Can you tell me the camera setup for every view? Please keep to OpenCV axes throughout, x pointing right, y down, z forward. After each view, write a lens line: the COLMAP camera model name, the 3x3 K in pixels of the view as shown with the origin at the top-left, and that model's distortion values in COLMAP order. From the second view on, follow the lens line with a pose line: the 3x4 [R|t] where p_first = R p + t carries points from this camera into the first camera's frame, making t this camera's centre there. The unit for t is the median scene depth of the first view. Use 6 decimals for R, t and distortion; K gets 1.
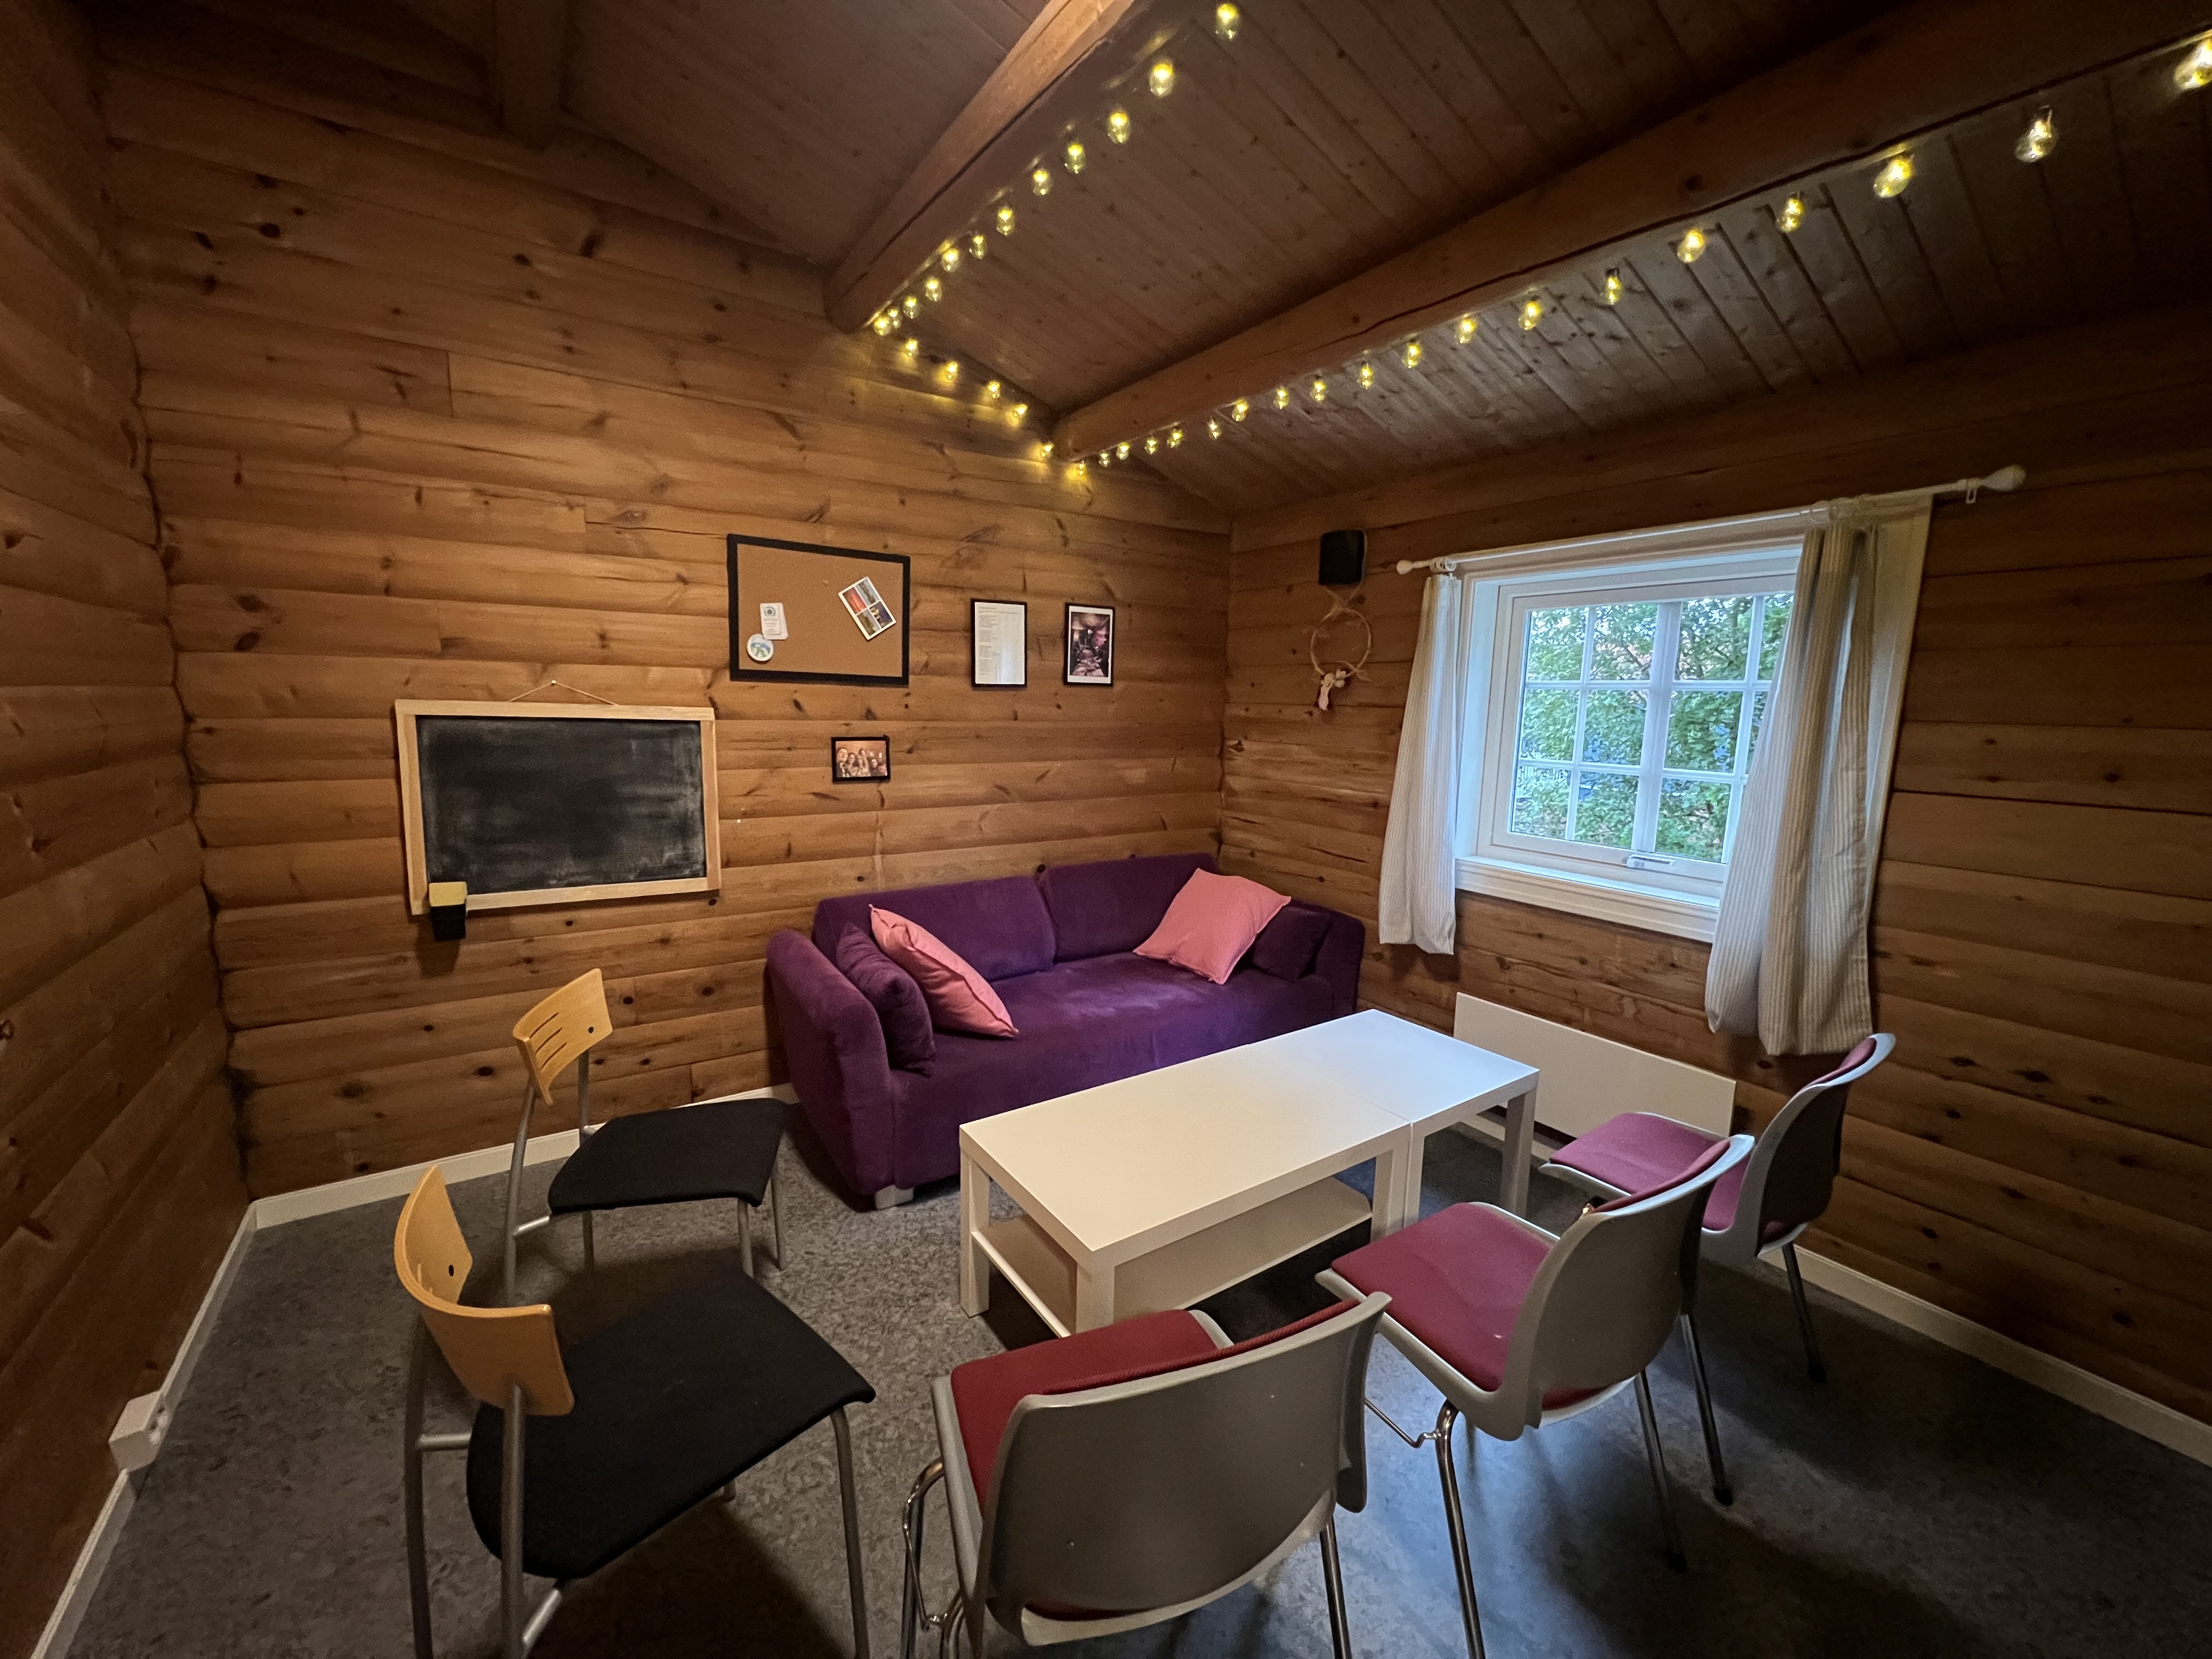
lens RADIAL K [[880.0, 0, 1102.5], [0, 880.0, 827.0], [0, 0, 1]] dist [-0.000047, -0.000144]
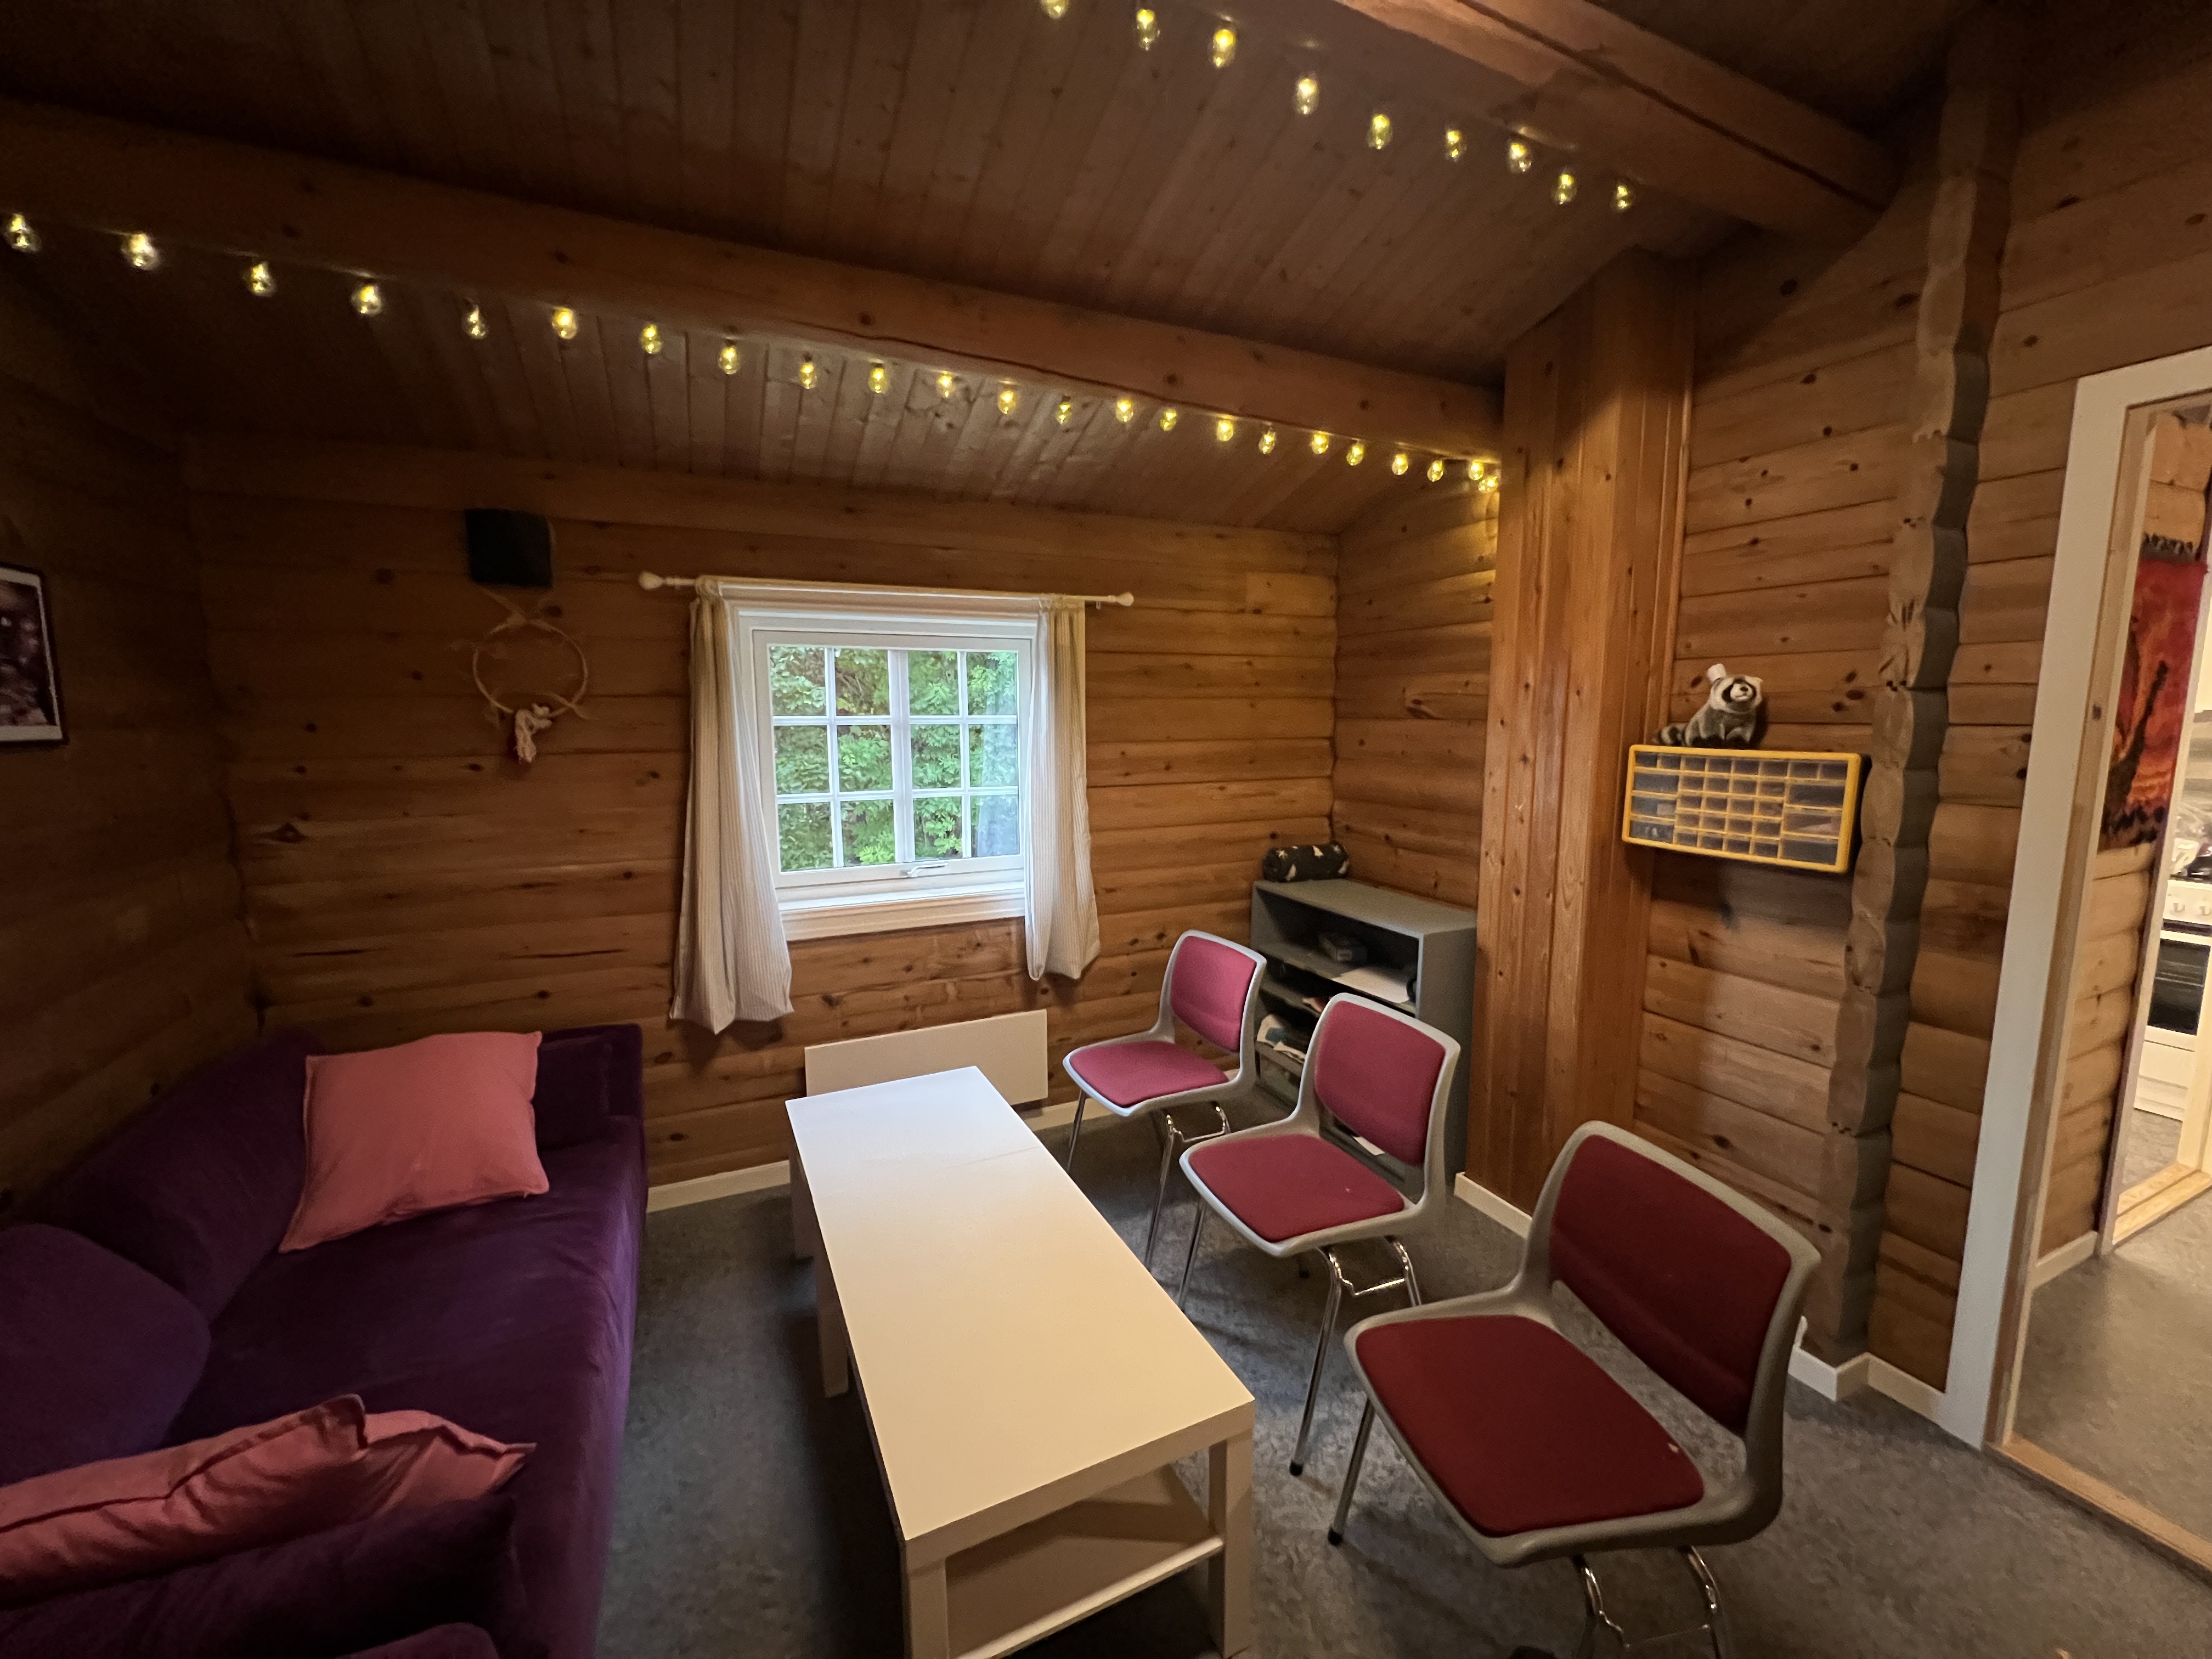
lens RADIAL K [[880.0, 0, 1102.5], [0, 880.0, 827.0], [0, 0, 1]] dist [-0.000047, -0.000144]
pose [[0.155946, -0.150370, 0.976253, -0.394151], [0.152889, 0.980108, 0.126541, -0.104763], [-0.975862, 0.129525, 0.175834, 0.449189]]
